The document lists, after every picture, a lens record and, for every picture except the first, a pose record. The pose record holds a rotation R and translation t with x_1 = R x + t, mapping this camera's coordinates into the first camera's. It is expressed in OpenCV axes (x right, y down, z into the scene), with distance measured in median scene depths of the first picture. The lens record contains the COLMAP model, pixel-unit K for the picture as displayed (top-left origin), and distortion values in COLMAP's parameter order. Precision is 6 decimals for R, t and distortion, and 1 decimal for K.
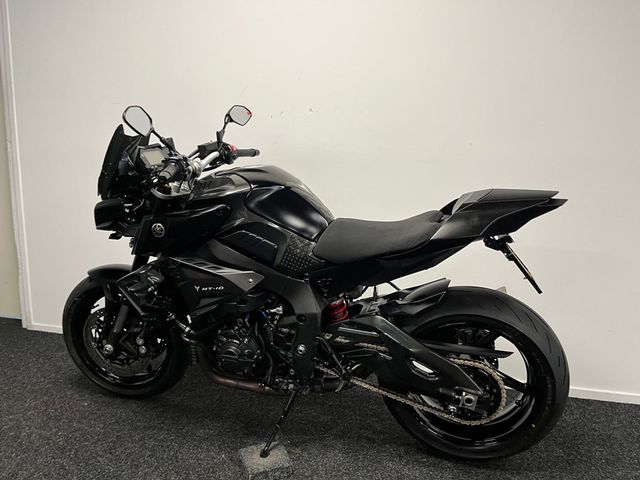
lens RADIAL K [[488.8, 0, 315.3], [0, 488.8, 242.8], [0, 0, 1]] dist [0.078592, -0.098660]
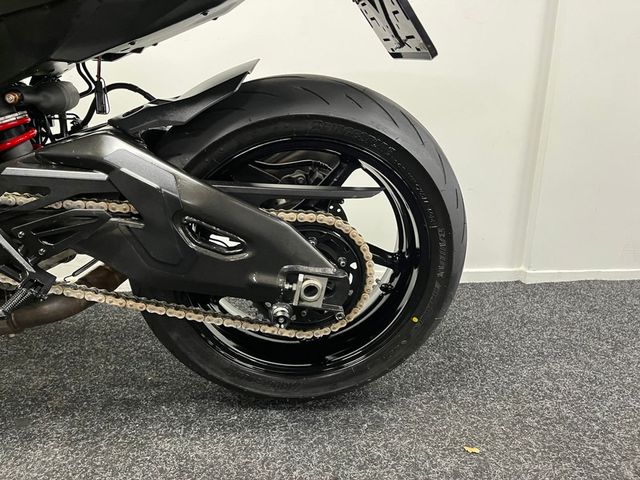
lens RADIAL K [[488.8, 0, 320.7], [0, 488.8, 238.0], [0, 0, 1]] dist [0.078592, -0.098660]
pose [[0.923293, -0.093322, 0.372588, 0.131124], [0.054179, 0.991979, 0.114201, 0.196969], [-0.380257, -0.085254, 0.920943, 0.508820]]
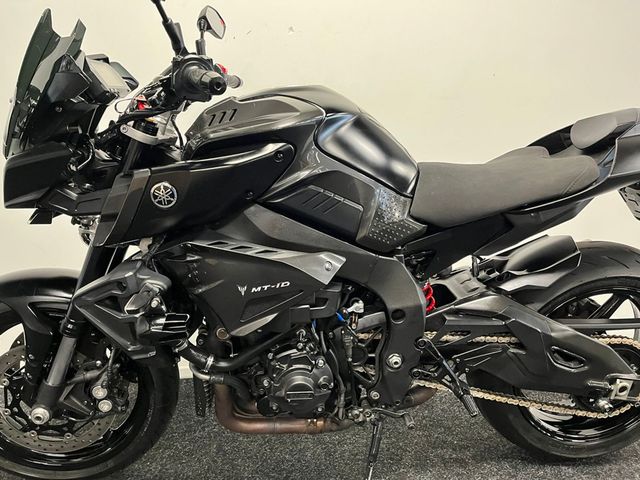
lens RADIAL K [[488.8, 0, 324.4], [0, 488.8, 239.3], [0, 0, 1]] dist [0.078592, -0.098660]
pose [[0.937768, -0.096818, 0.333493, -0.330166], [0.086535, 0.995205, 0.045591, 0.013658], [-0.336308, -0.013895, 0.941649, 0.406911]]
